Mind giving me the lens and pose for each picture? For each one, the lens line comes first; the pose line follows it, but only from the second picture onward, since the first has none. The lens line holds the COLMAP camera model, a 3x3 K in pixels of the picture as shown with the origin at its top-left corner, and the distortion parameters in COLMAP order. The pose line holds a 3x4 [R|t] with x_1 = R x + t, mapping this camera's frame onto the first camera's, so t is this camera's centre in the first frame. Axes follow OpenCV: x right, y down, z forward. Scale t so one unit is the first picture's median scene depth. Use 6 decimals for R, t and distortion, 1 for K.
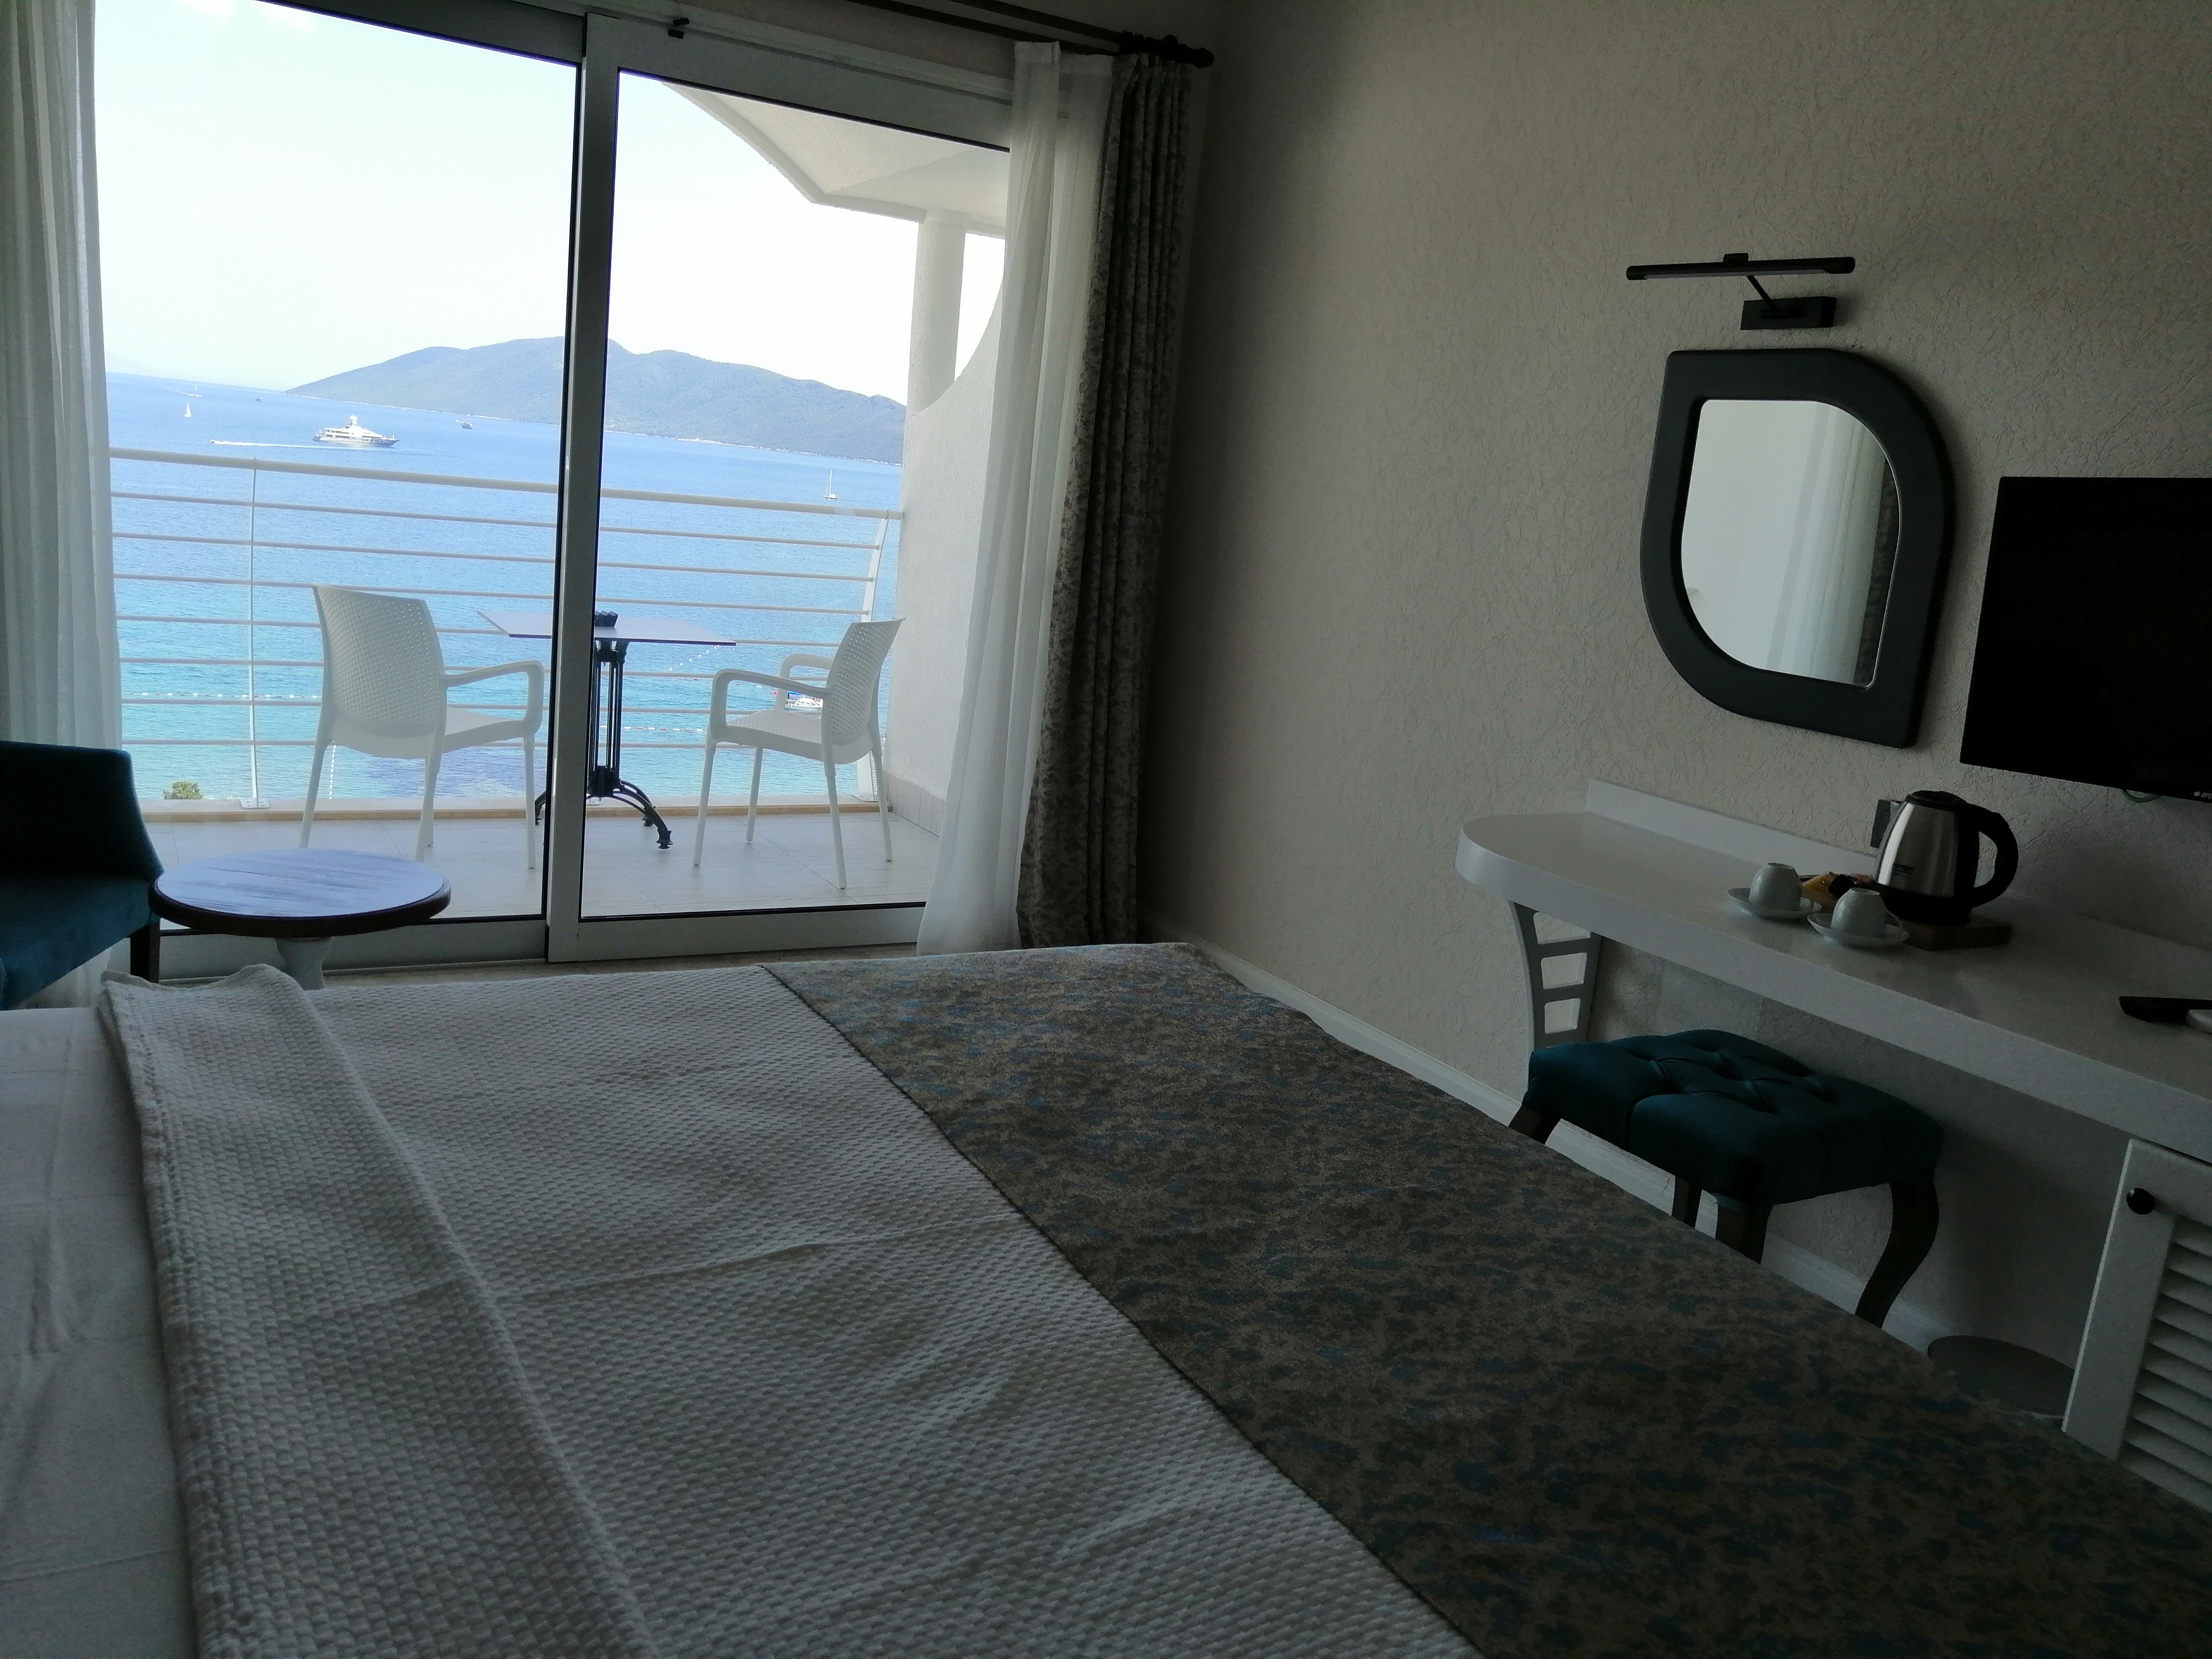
lens RADIAL K [[1734.2, 0, 1117.4], [0, 1734.2, 817.3], [0, 0, 1]] dist [0.010675, 0.033084]
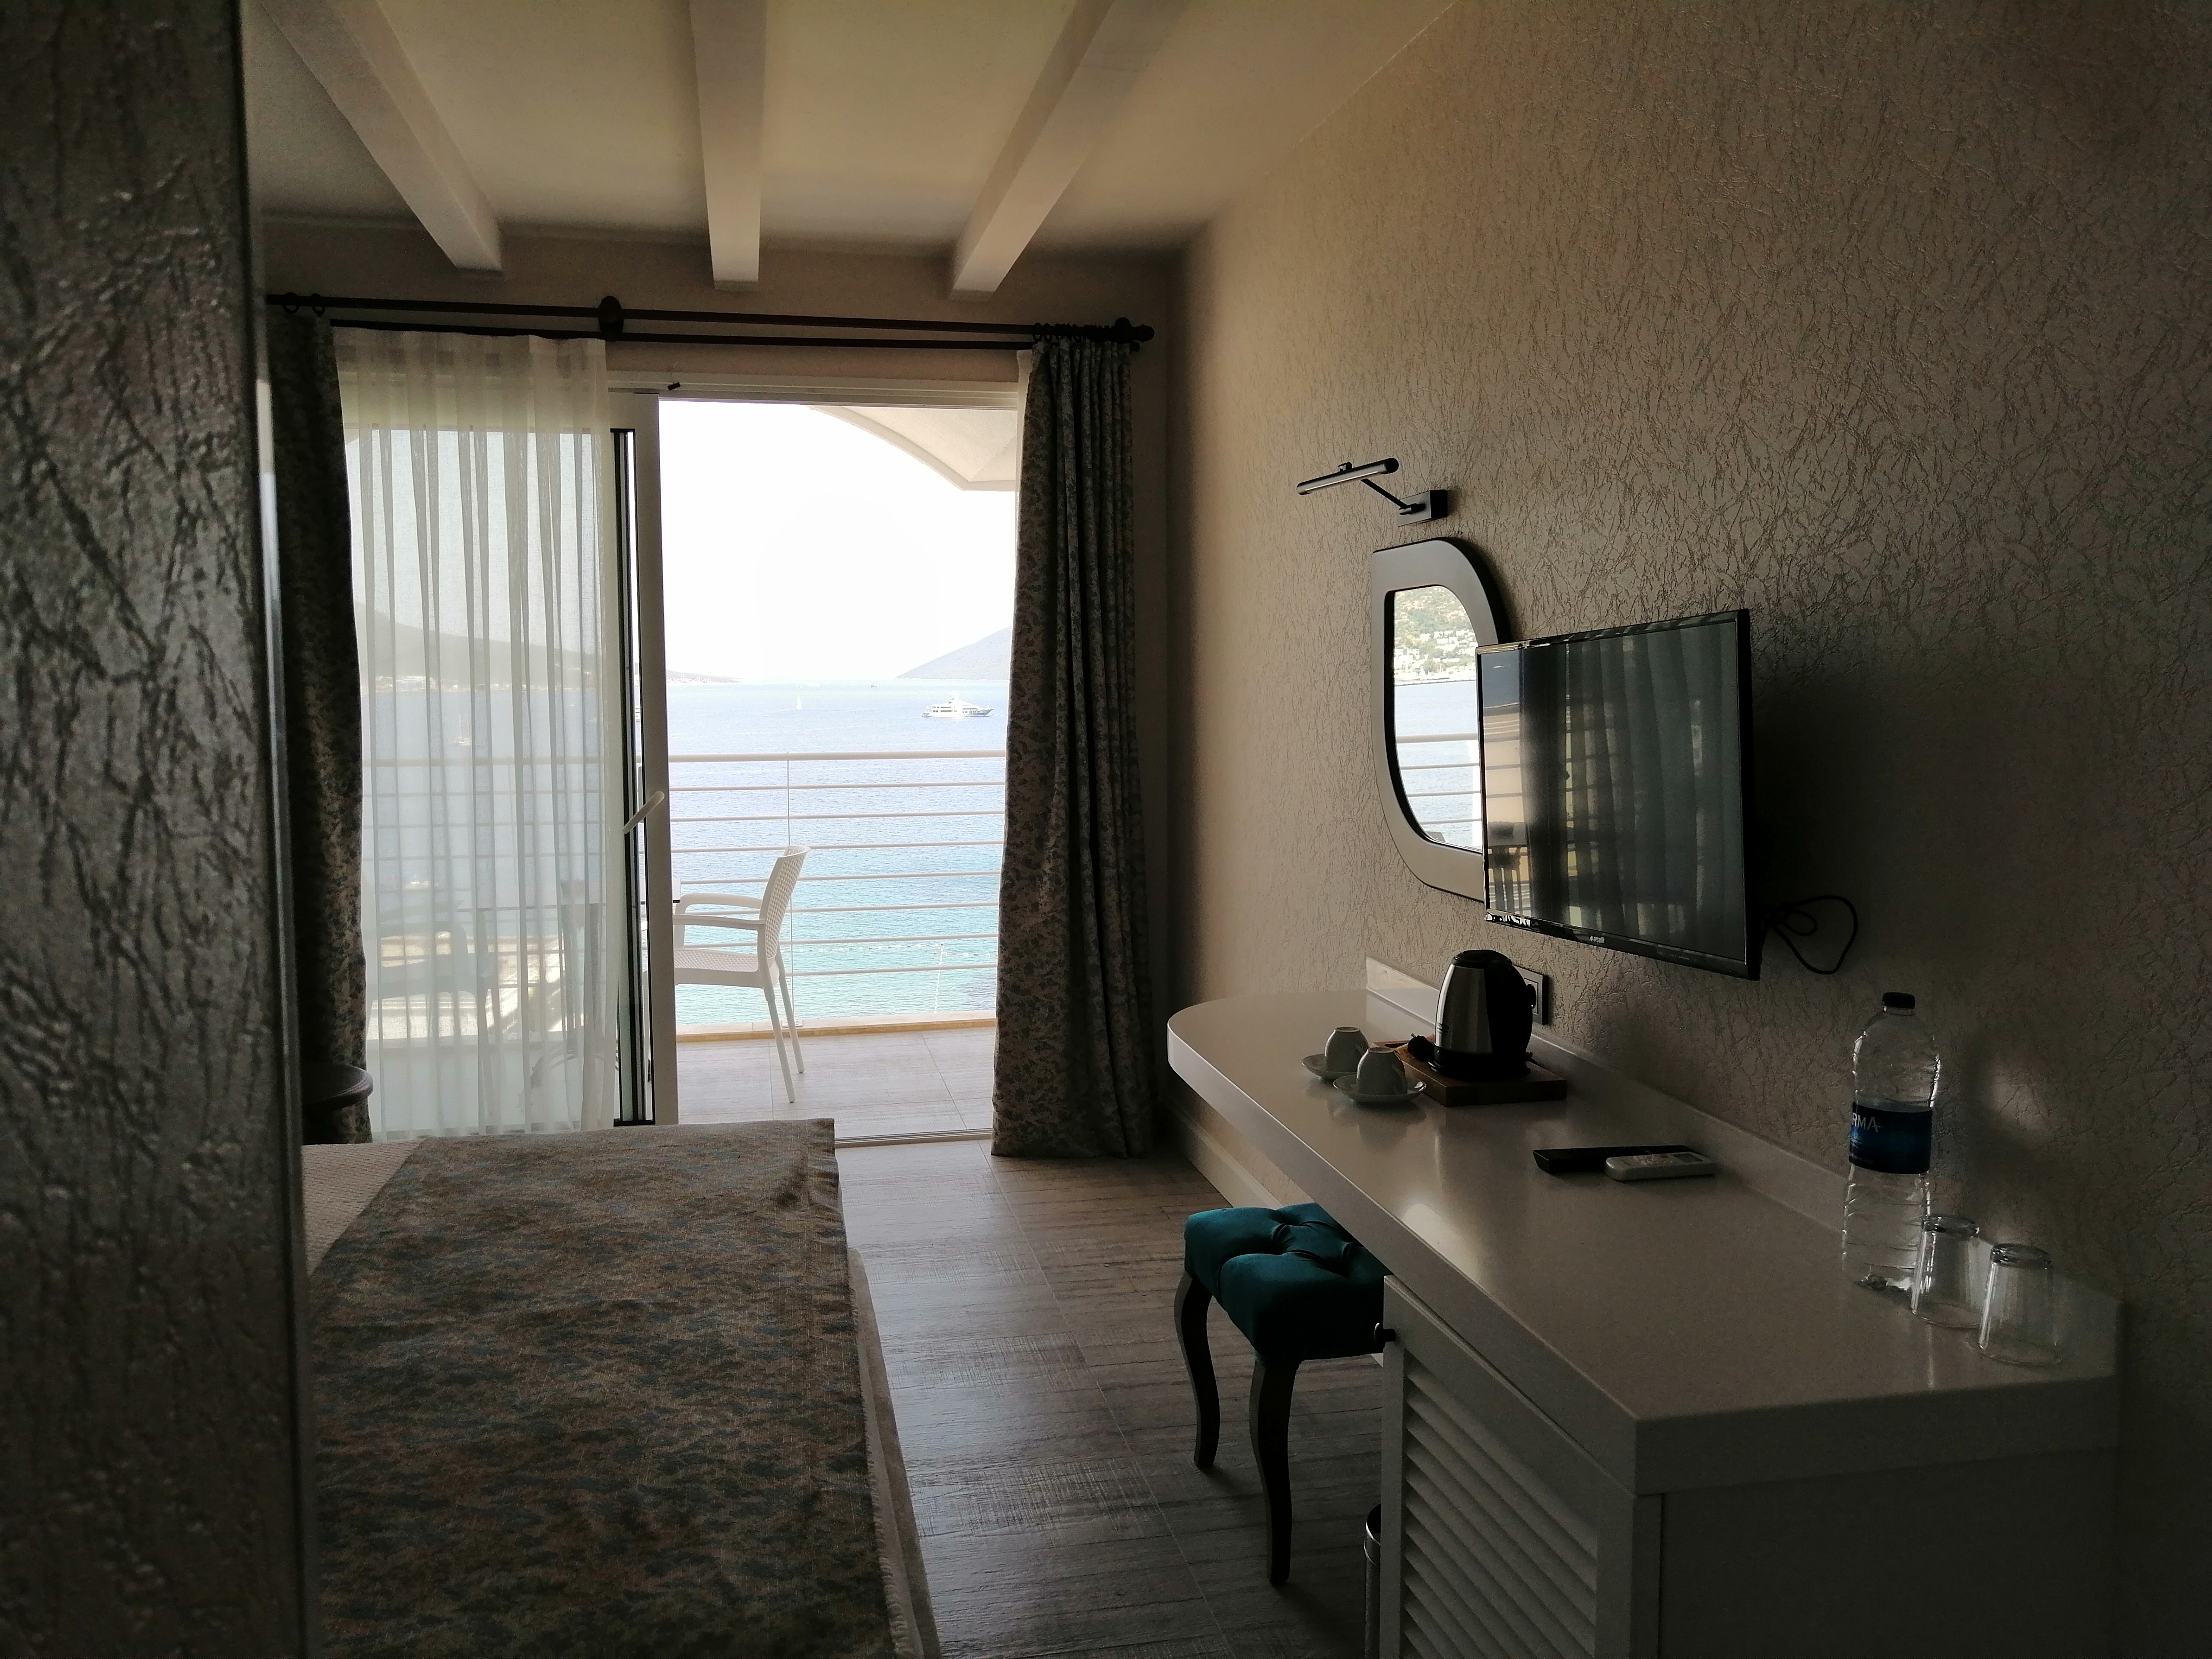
lens RADIAL K [[1734.2, 0, 1119.7], [0, 1734.2, 850.5], [0, 0, 1]] dist [0.010675, 0.033084]
pose [[0.936900, -0.074082, -0.341658, 0.886300], [0.037566, 0.992965, -0.112291, 0.046504], [0.347573, 0.092371, 0.933092, -0.047112]]
